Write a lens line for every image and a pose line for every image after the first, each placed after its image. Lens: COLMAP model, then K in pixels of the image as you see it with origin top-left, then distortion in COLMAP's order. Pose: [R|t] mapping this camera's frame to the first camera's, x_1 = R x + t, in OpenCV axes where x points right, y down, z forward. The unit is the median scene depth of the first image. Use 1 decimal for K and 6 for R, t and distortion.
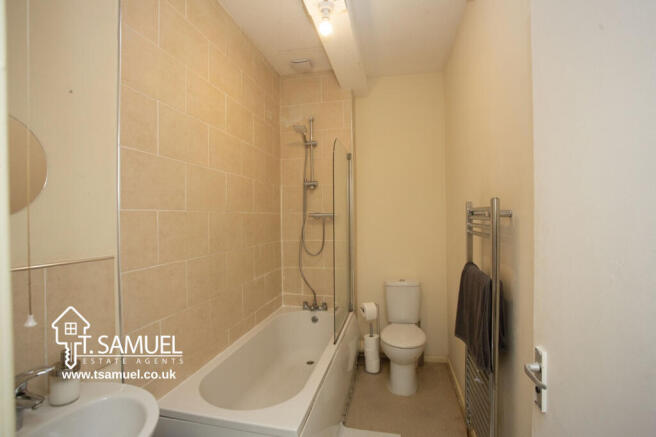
lens RADIAL K [[318.4, 0, 325.6], [0, 318.4, 217.5], [0, 0, 1]] dist [-0.073968, 0.030398]
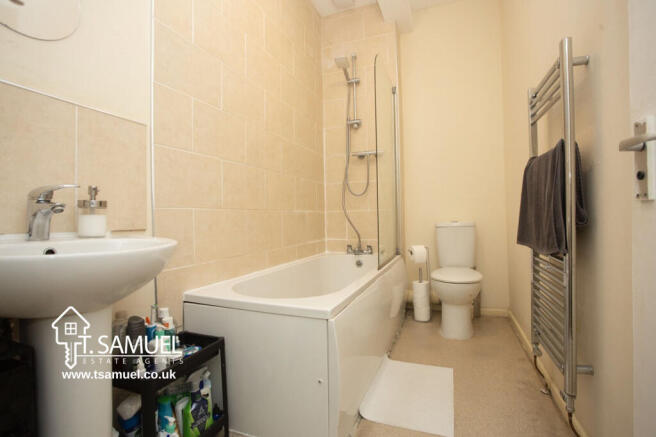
lens RADIAL K [[318.4, 0, 325.6], [0, 318.4, 217.5], [0, 0, 1]] dist [-0.073968, 0.030398]
pose [[0.987545, -0.006916, -0.157185, 0.016805], [0.007433, 0.999969, 0.002704, 0.181510], [0.157162, -0.003838, 0.987565, 0.044485]]
